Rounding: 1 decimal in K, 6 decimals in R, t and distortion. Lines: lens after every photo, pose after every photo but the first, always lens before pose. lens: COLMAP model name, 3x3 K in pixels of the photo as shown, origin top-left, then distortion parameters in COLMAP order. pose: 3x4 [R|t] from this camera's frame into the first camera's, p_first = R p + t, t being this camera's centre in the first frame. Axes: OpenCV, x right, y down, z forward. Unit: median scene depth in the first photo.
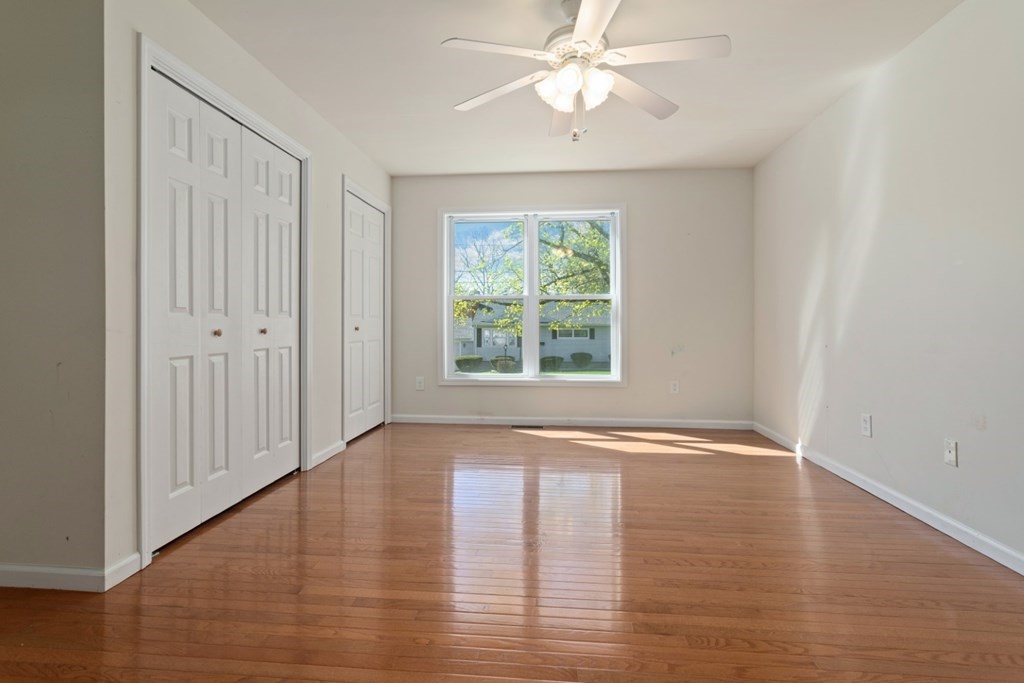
lens RADIAL K [[493.1, 0, 512.6], [0, 493.1, 321.9], [0, 0, 1]] dist [-0.001198, 0.002385]
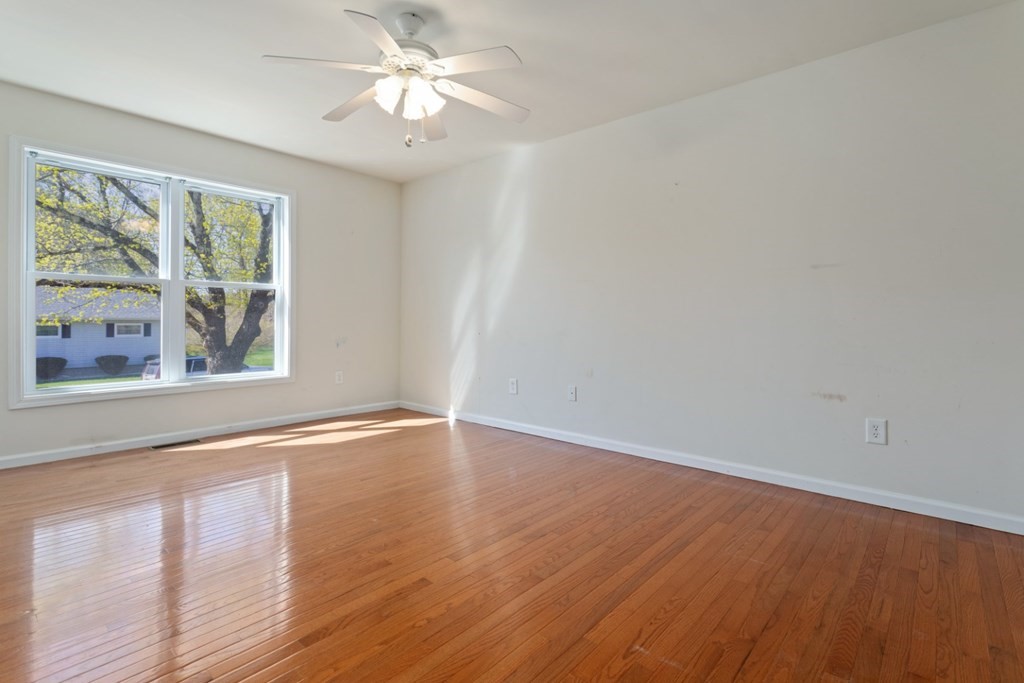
lens RADIAL K [[493.1, 0, 521.0], [0, 493.1, 322.3], [0, 0, 1]] dist [-0.001198, 0.002385]
pose [[0.581925, -0.000732, 0.813242, -0.318666], [-0.007763, 0.999949, 0.006455, 0.005821], [-0.813205, -0.010069, 0.581890, 0.087338]]
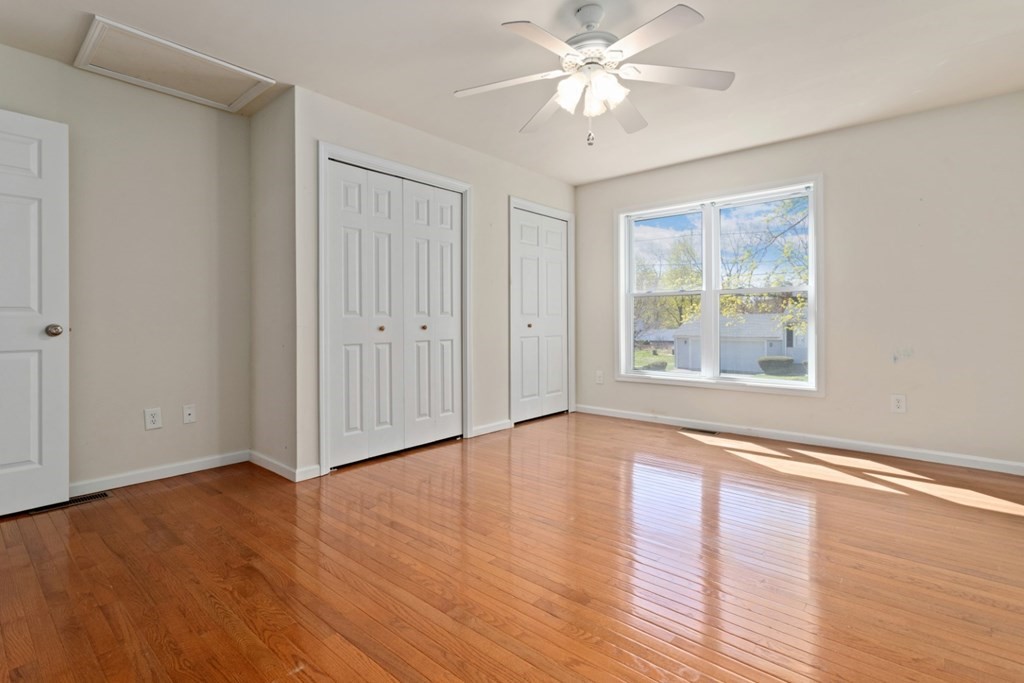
lens RADIAL K [[493.1, 0, 508.2], [0, 493.1, 320.3], [0, 0, 1]] dist [-0.001198, 0.002385]
pose [[0.807664, -0.003480, -0.589633, 0.311268], [0.005299, 0.999985, 0.001357, -0.000589], [0.589620, -0.004220, 0.807670, 0.033242]]
